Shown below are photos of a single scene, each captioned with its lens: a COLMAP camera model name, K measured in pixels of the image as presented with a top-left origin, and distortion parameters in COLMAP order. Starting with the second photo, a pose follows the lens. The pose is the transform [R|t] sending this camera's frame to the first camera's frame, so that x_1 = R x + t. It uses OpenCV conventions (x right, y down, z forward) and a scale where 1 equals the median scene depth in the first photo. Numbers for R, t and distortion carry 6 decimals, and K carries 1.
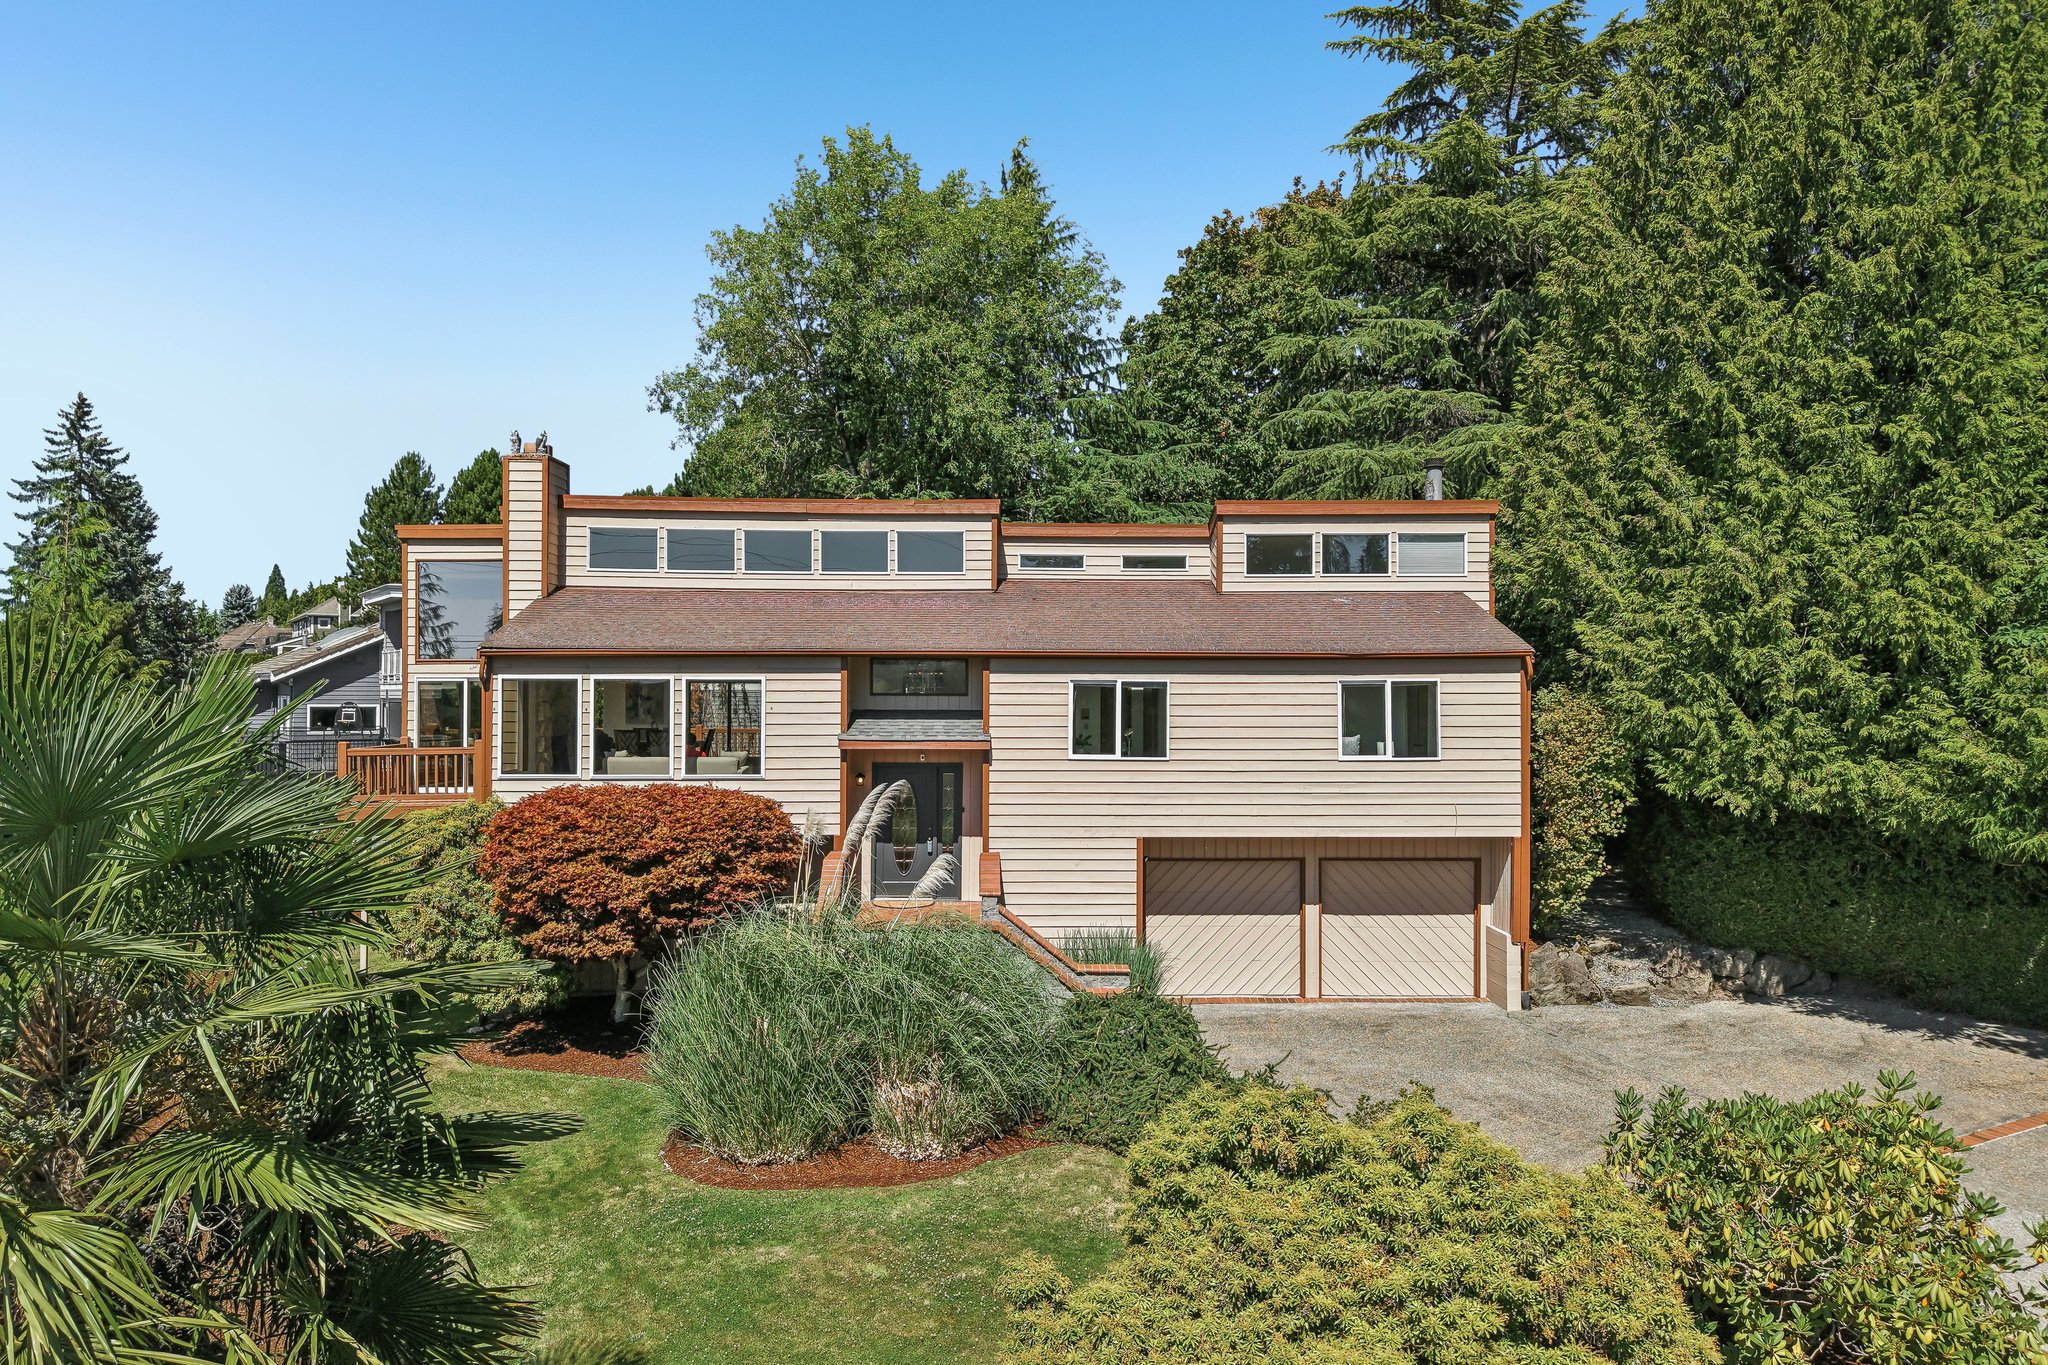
lens RADIAL K [[1372.3, 0, 1034.7], [0, 1372.3, 669.4], [0, 0, 1]] dist [0.017393, -0.004476]
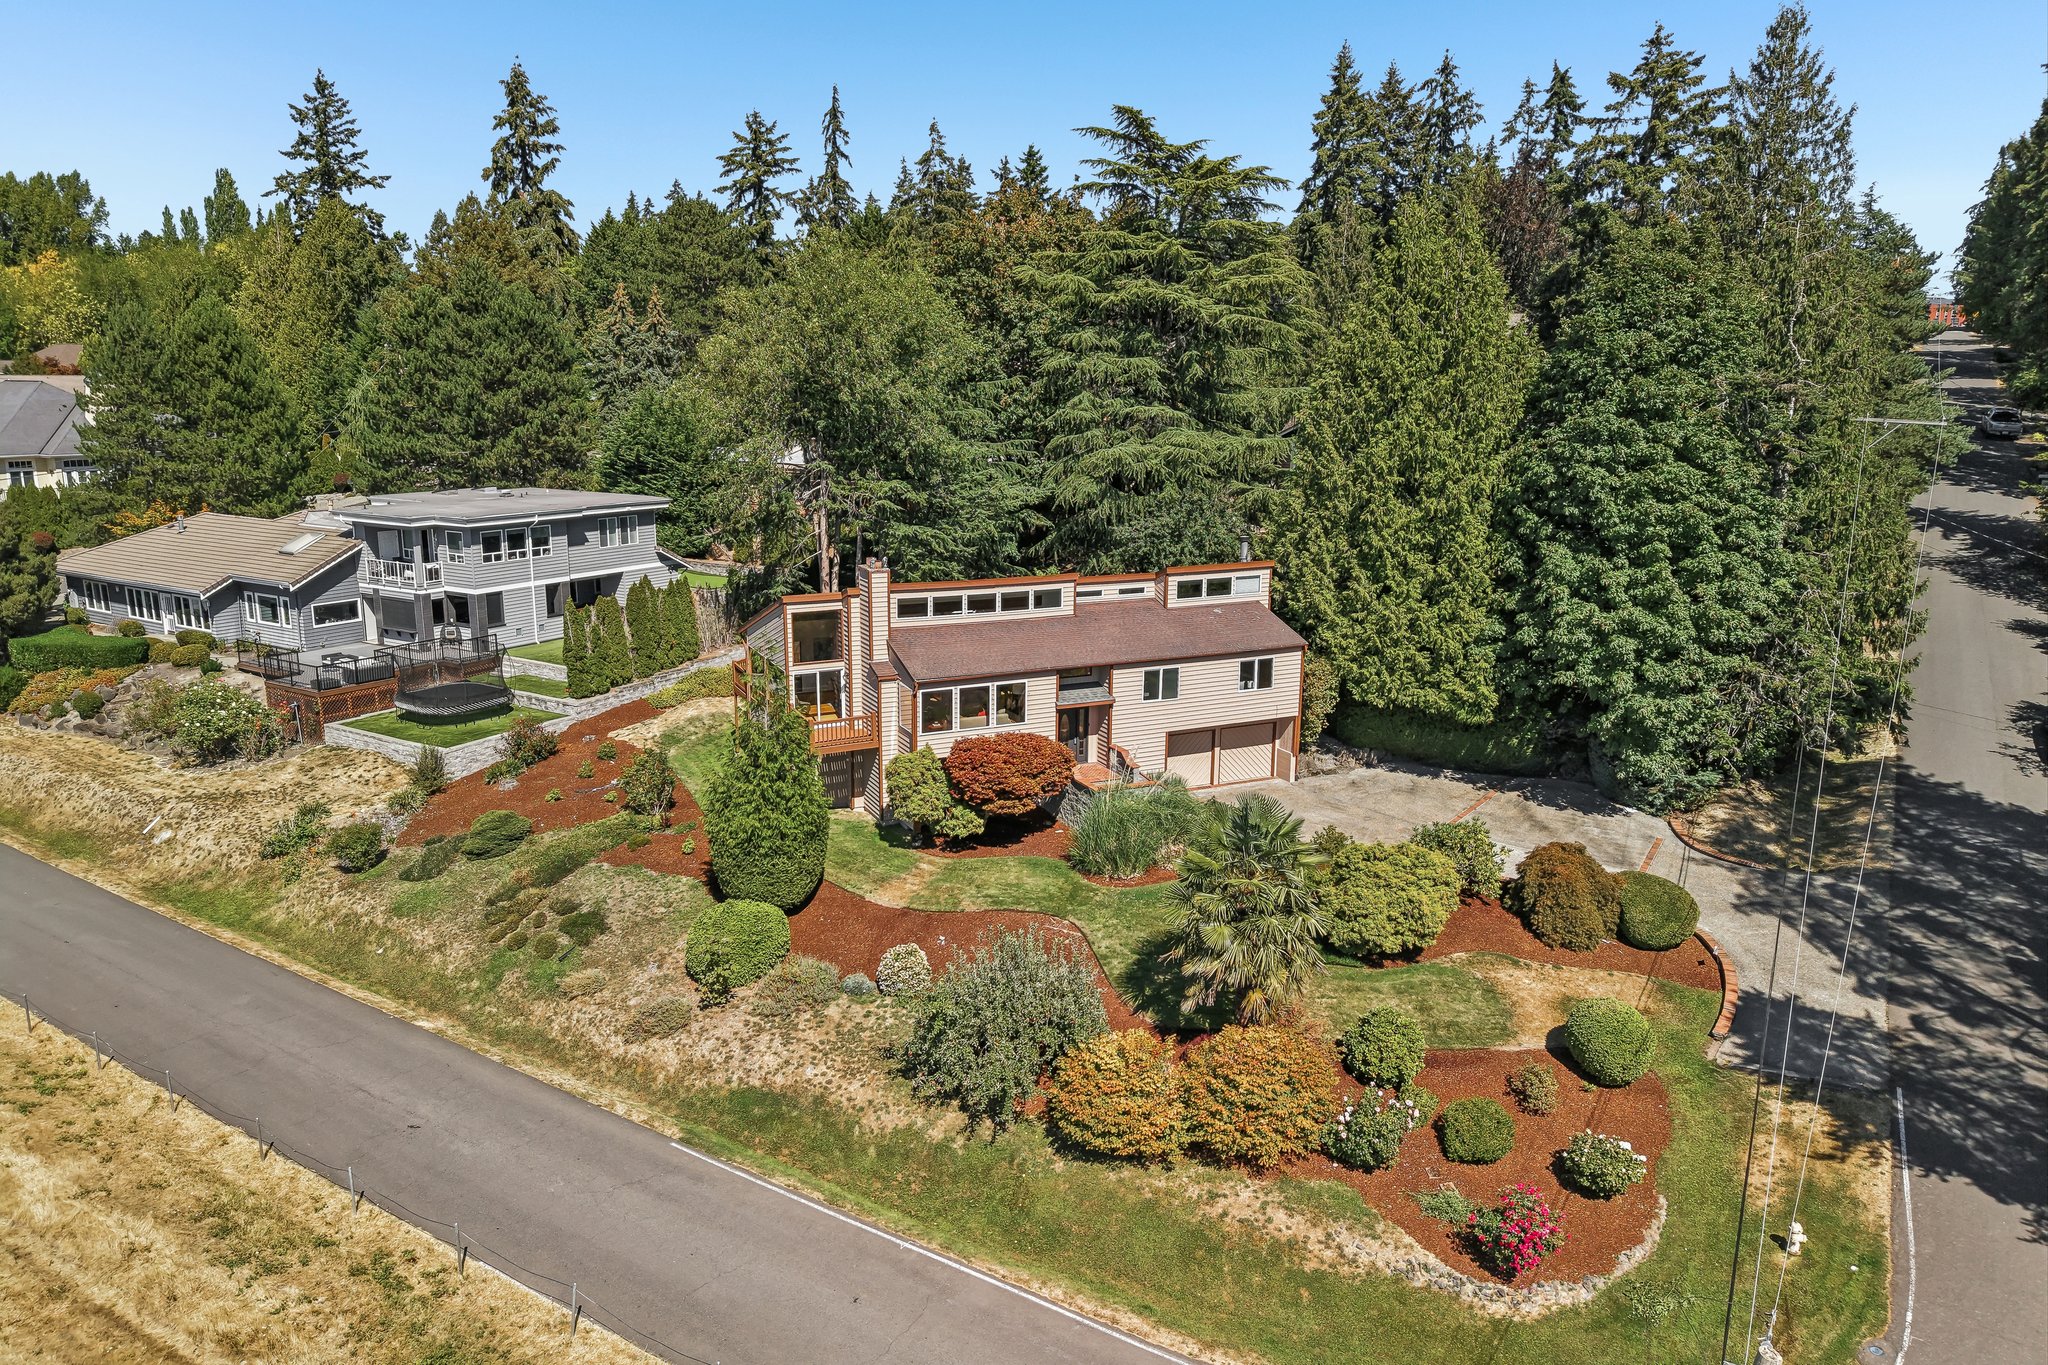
lens RADIAL K [[1372.3, 0, 1002.1], [0, 1372.3, 691.4], [0, 0, 1]] dist [0.017393, -0.004476]
pose [[0.917695, -0.090026, 0.386952, -1.109992], [-0.005696, 0.970906, 0.239395, -0.517798], [-0.397245, -0.221895, 0.890482, -1.007626]]
